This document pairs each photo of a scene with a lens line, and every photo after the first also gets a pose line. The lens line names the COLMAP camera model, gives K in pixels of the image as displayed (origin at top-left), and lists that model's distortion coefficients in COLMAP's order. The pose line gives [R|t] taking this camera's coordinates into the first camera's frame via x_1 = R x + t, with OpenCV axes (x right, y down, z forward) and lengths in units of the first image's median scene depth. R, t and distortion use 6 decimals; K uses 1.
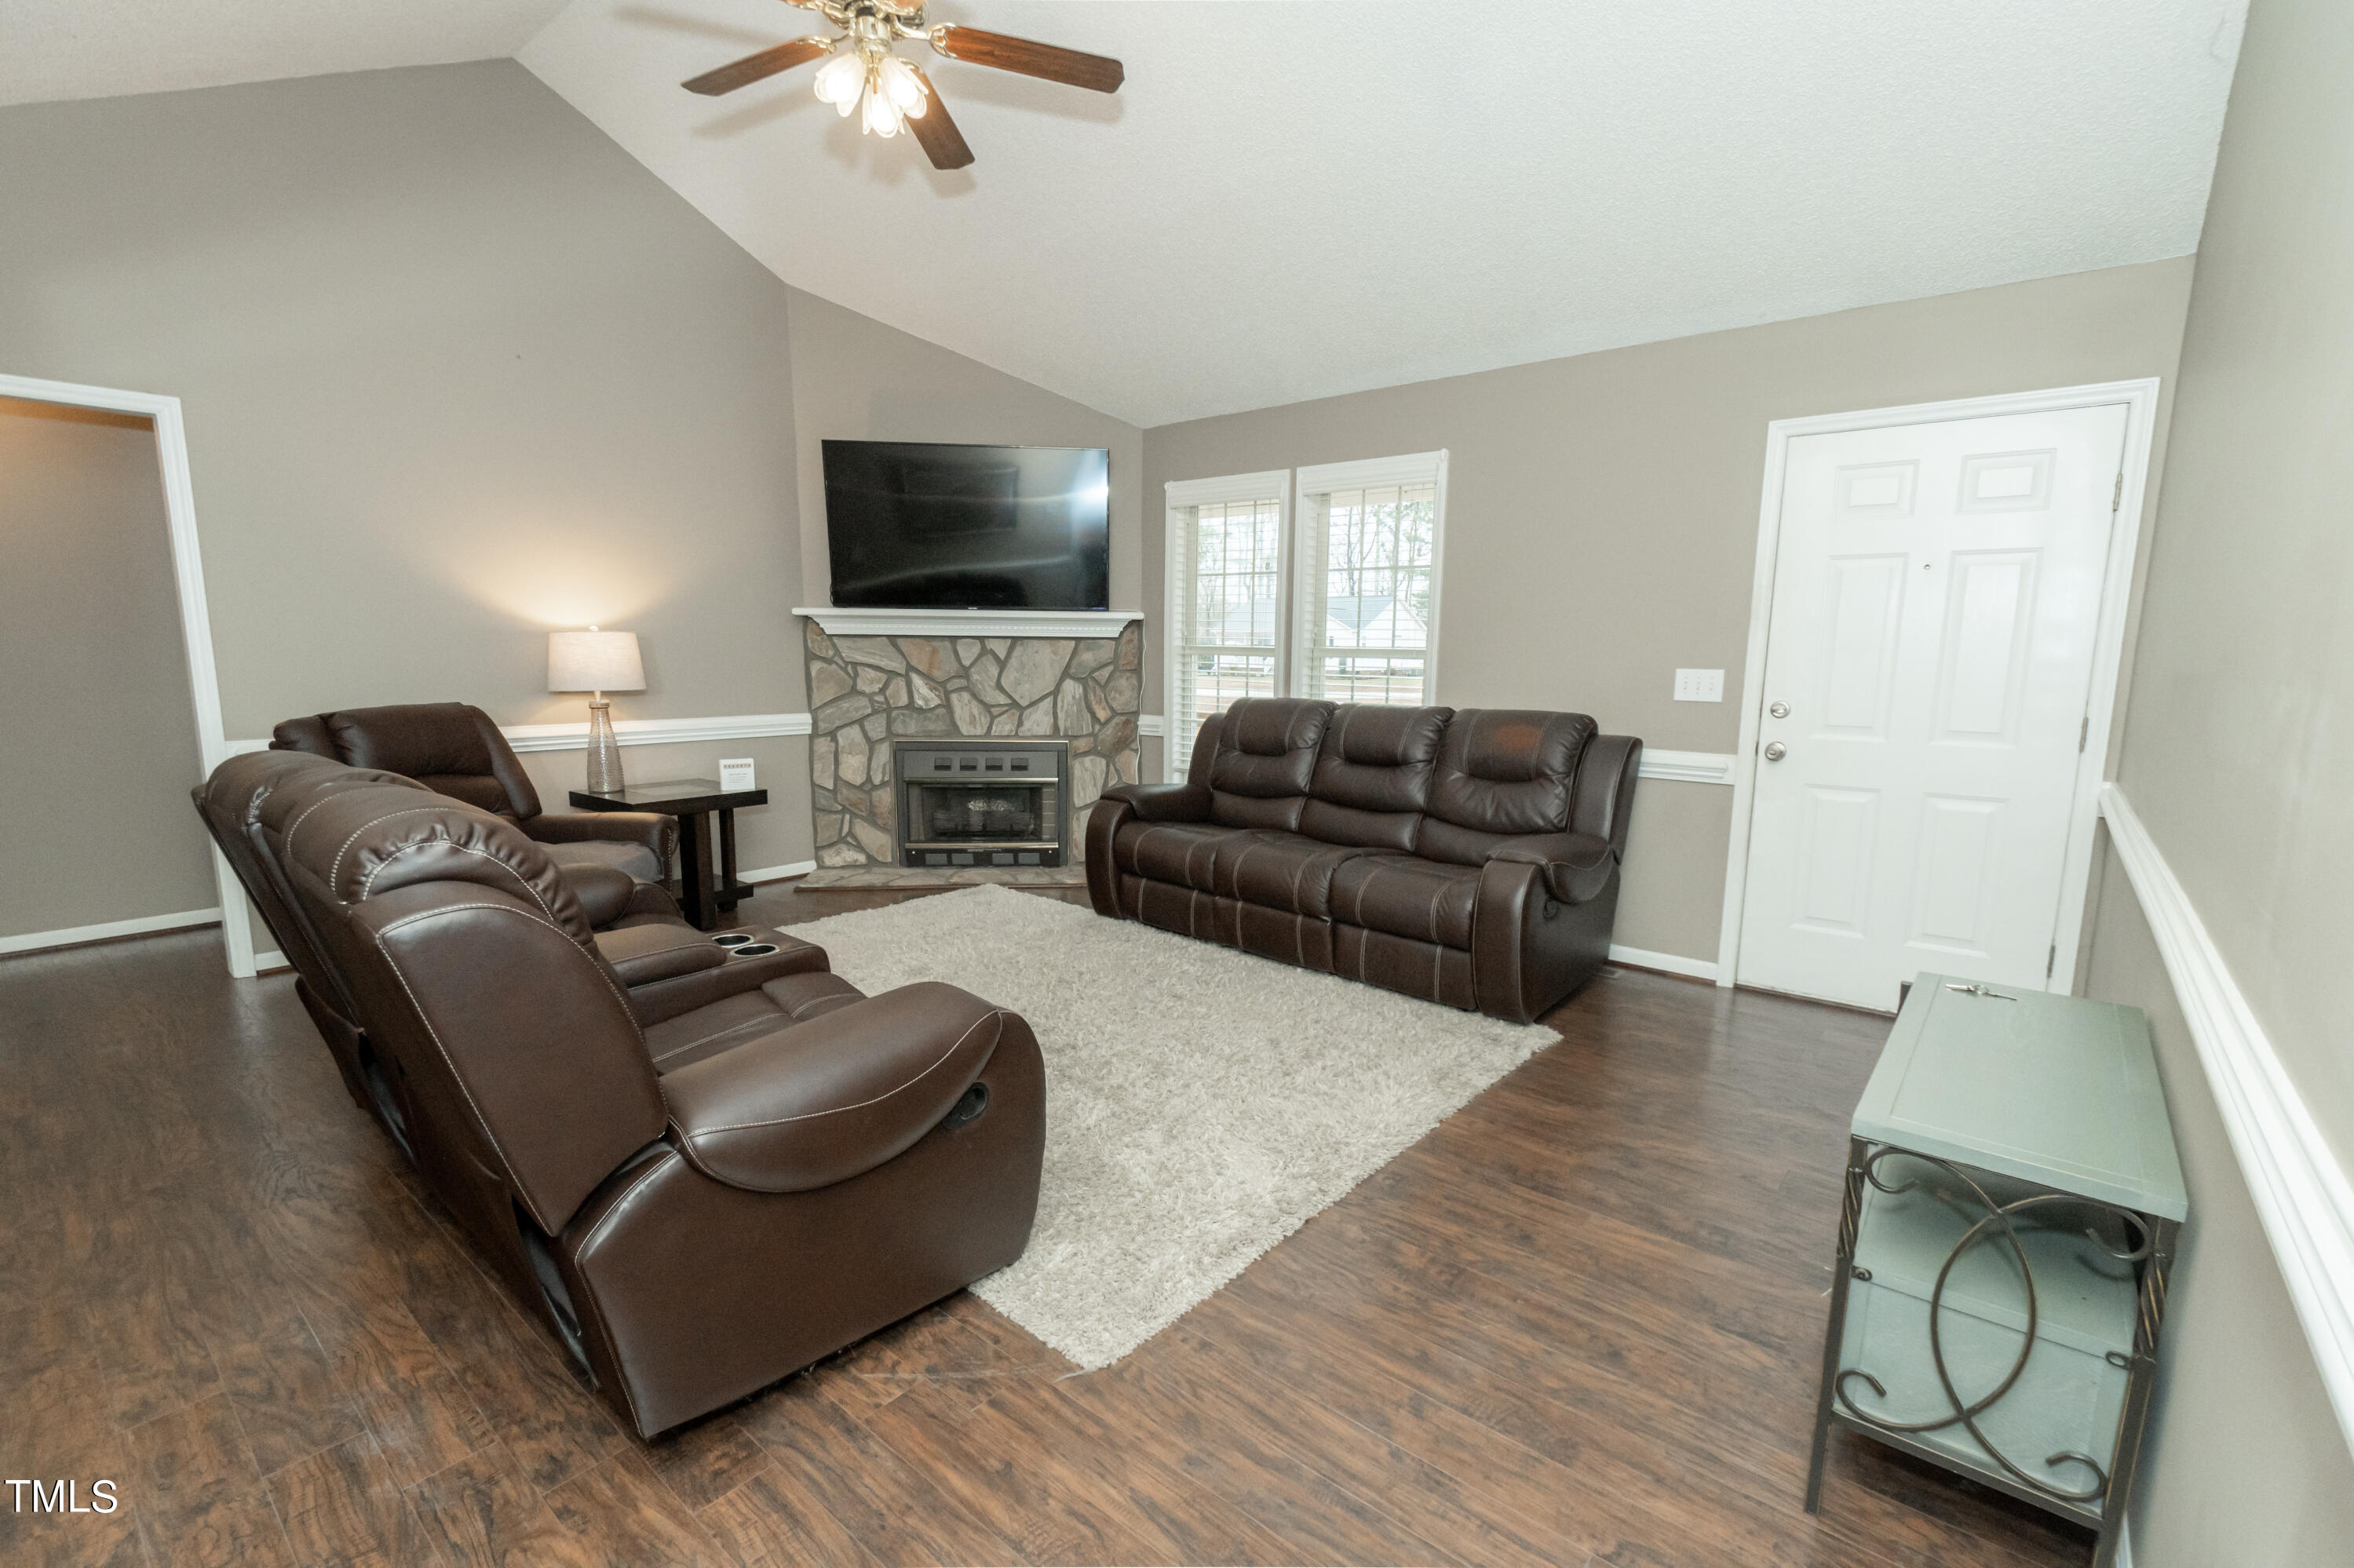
lens RADIAL K [[1059.2, 0, 1162.9], [0, 1059.2, 786.0], [0, 0, 1]] dist [0.003345, 0.000644]
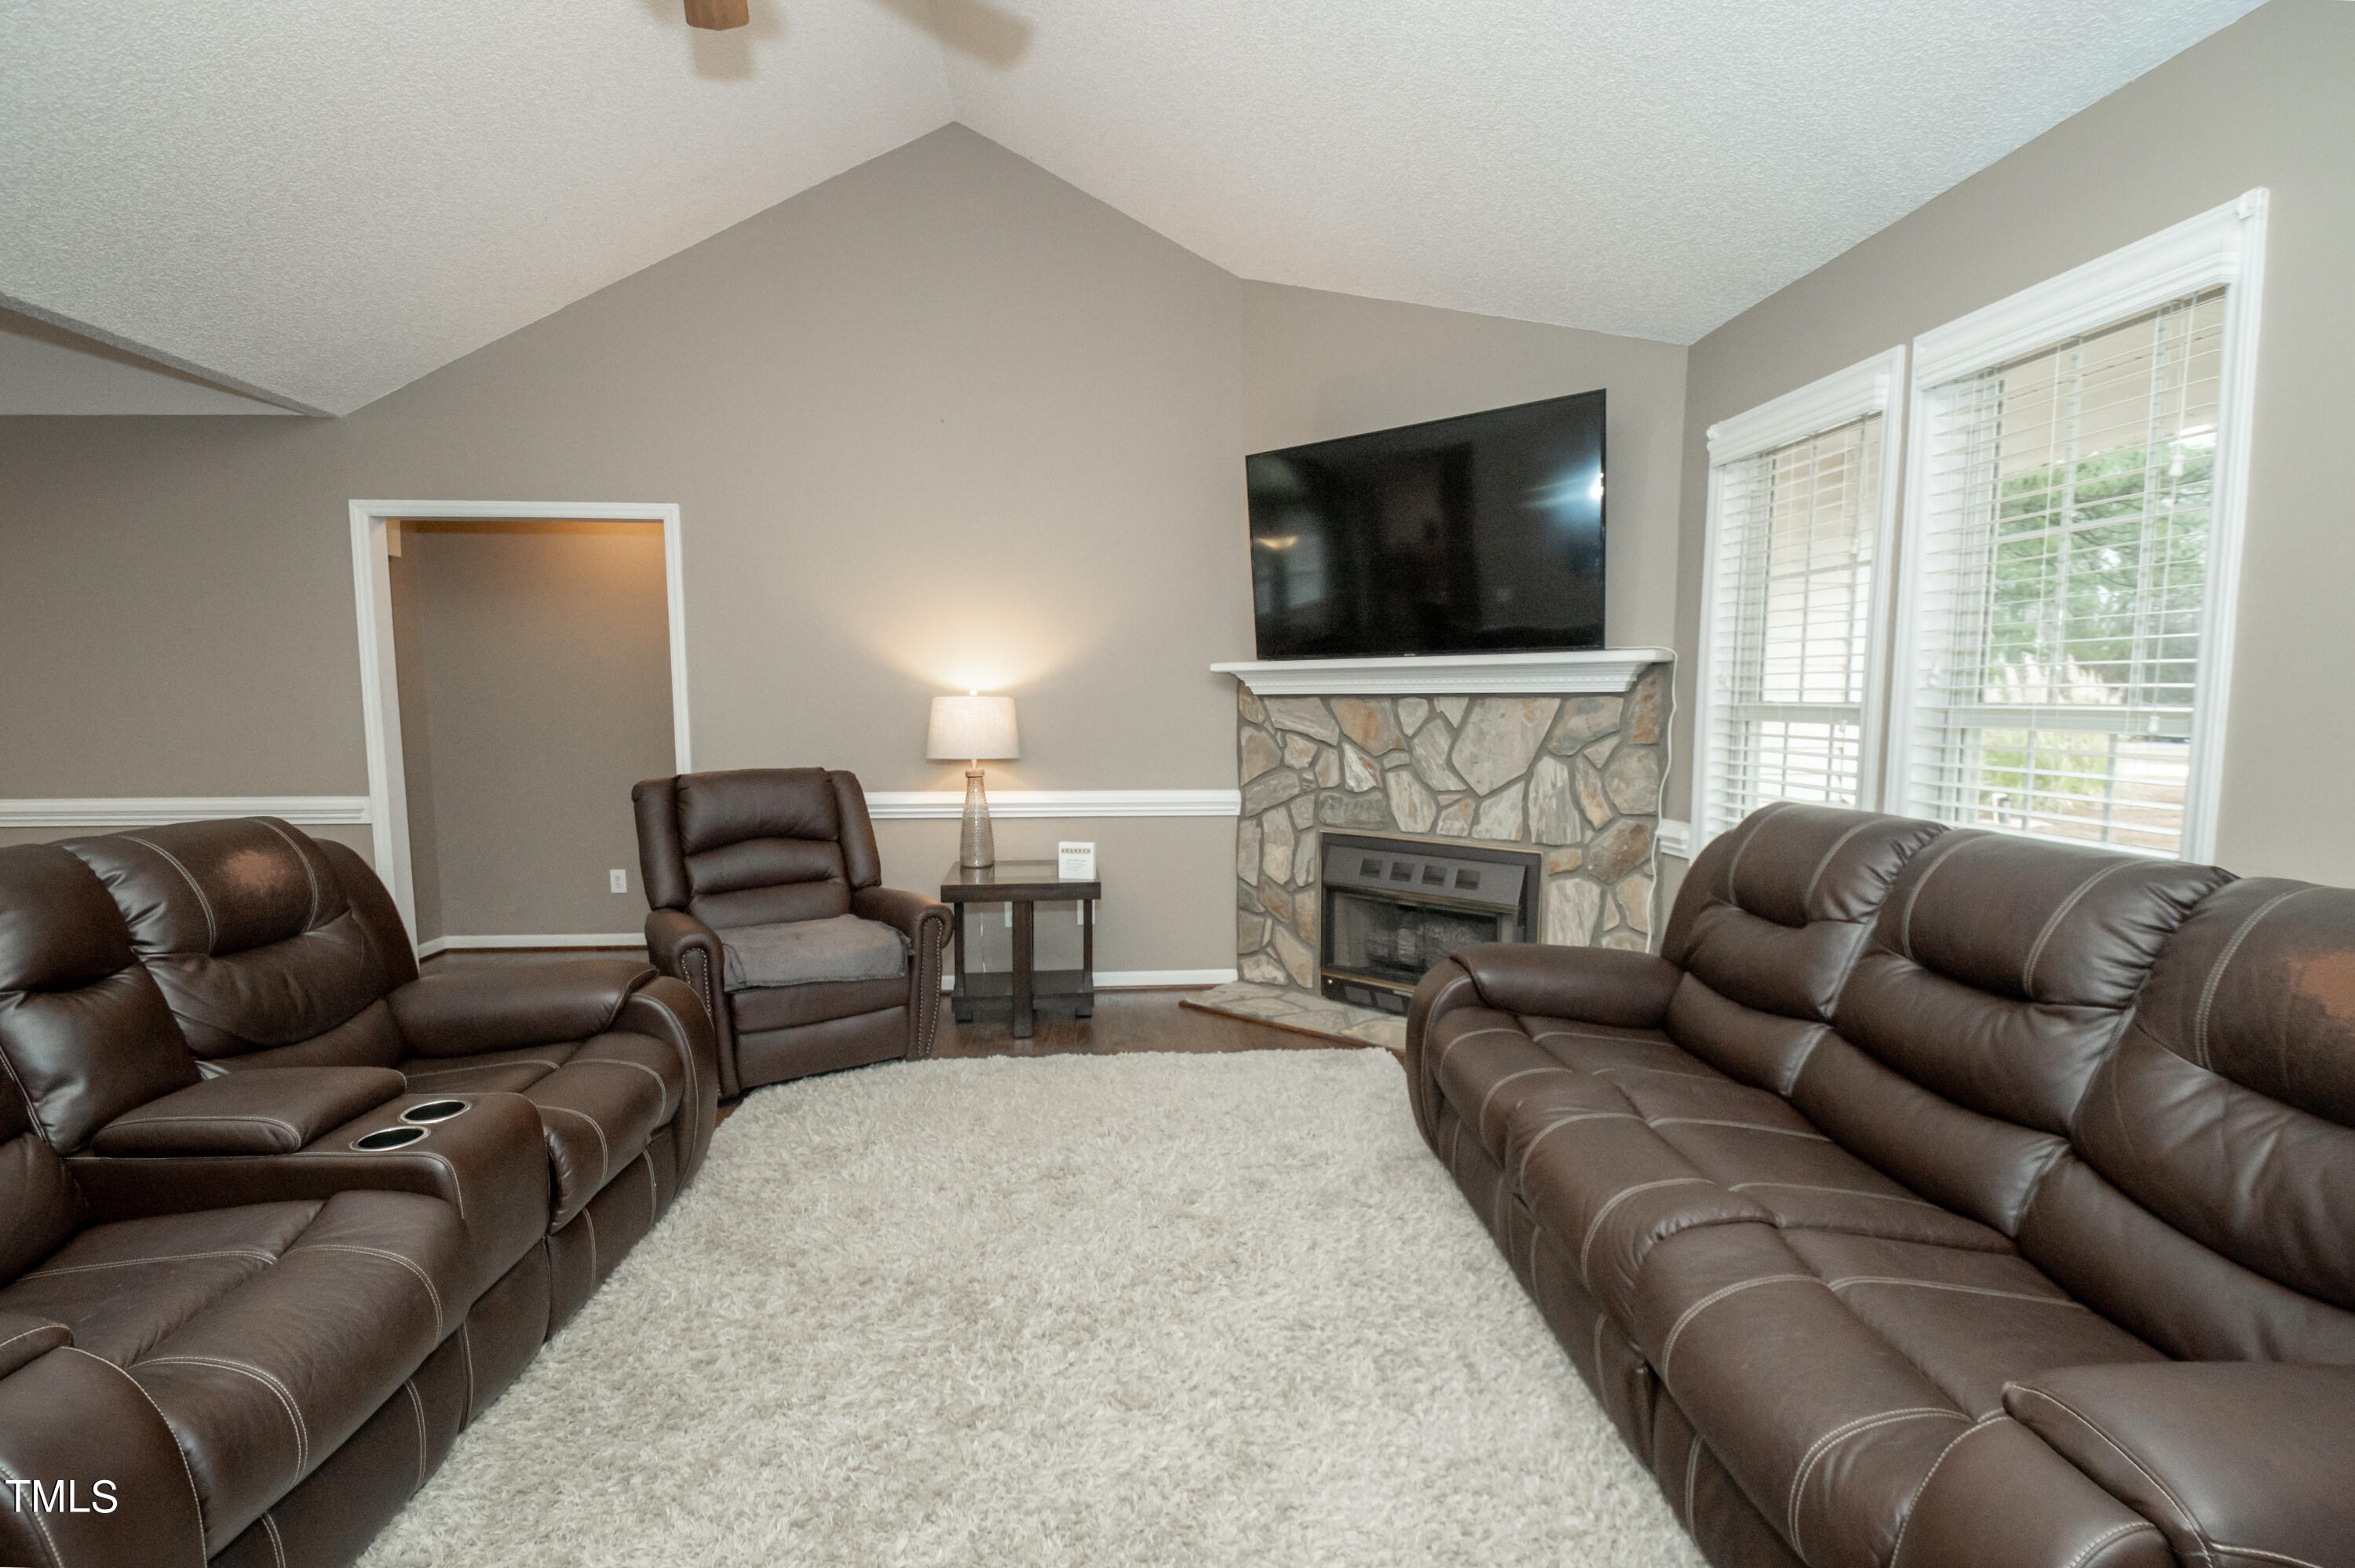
lens RADIAL K [[1059.6, 0, 1183.1], [0, 1059.6, 797.2], [0, 0, 1]] dist [0.003345, 0.000644]
pose [[0.711572, 0.052539, -0.700646, 0.211730], [-0.086691, 0.996146, -0.013344, -0.048479], [0.697245, 0.070235, 0.713384, 0.382554]]
